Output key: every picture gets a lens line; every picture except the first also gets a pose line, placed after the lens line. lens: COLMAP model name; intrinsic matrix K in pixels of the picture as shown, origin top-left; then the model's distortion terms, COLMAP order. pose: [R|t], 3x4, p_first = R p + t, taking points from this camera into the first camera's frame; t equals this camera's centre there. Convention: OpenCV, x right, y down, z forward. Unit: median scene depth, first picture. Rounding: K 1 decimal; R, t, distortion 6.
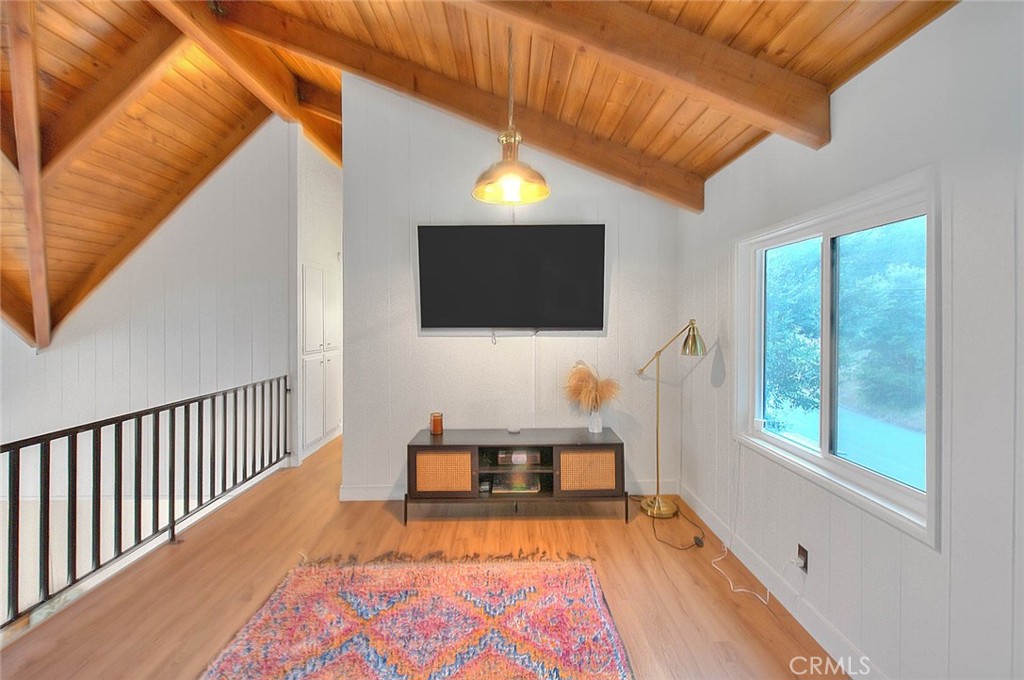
lens RADIAL K [[413.3, 0, 512.0], [0, 413.3, 340.0], [0, 0, 1]] dist [0.002181, 0.000395]
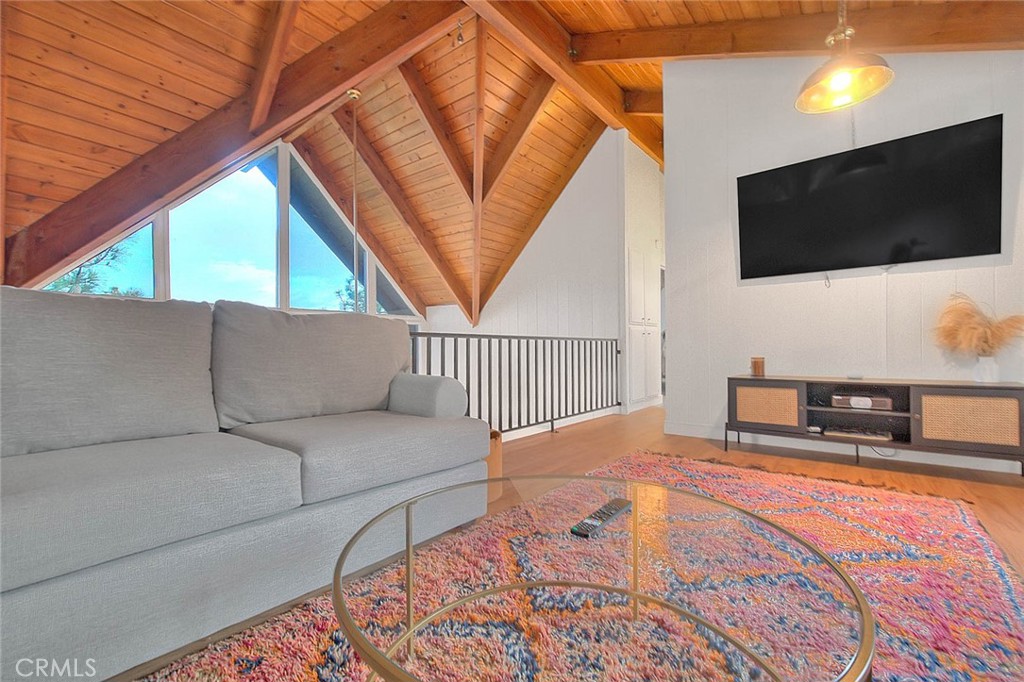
lens RADIAL K [[412.3, 0, 538.5], [0, 412.3, 343.2], [0, 0, 1]] dist [0.001030, -0.004912]
pose [[0.786397, 0.000160, -0.617721, 0.018049], [0.002118, 0.999993, 0.002955, 0.144431], [0.617718, -0.003632, 0.786392, -0.122363]]
